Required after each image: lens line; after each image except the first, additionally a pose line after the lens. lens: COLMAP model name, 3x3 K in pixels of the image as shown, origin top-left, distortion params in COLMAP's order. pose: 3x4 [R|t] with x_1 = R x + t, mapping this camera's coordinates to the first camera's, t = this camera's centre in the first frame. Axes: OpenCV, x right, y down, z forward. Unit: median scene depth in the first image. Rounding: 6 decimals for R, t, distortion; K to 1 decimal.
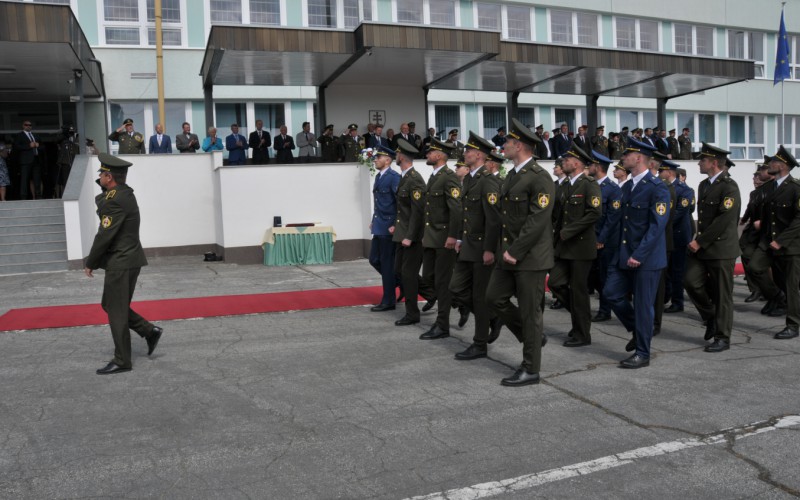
lens RADIAL K [[631.8, 0, 395.9], [0, 631.8, 253.6], [0, 0, 1]] dist [-0.185377, 0.131856]
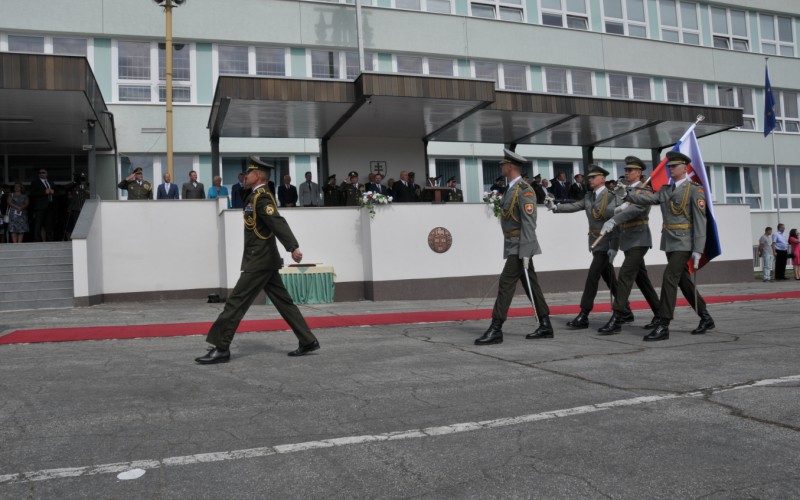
lens RADIAL K [[631.8, 0, 397.1], [0, 631.8, 255.8], [0, 0, 1]] dist [-0.185377, 0.131856]
pose [[0.999906, -0.009333, -0.010013, 0.010677], [0.008150, 0.993648, -0.112236, 0.046580], [0.010997, 0.112144, 0.993631, -0.013022]]
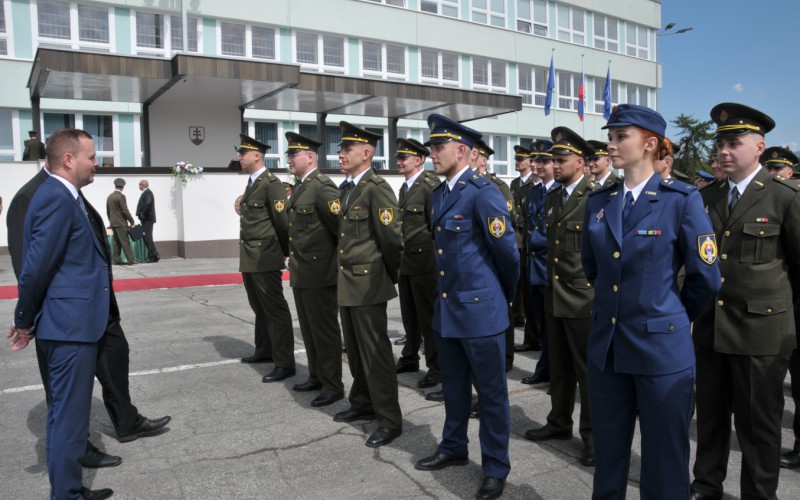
lens RADIAL K [[643.3, 0, 425.6], [0, 643.3, 251.6], [0, 0, 1]] dist [-0.149913, 0.069825]
pose [[0.964156, -0.000027, 0.265334, 0.073059], [0.004587, 0.999852, -0.016567, 0.016777], [-0.265295, 0.017190, 0.964014, -0.208825]]
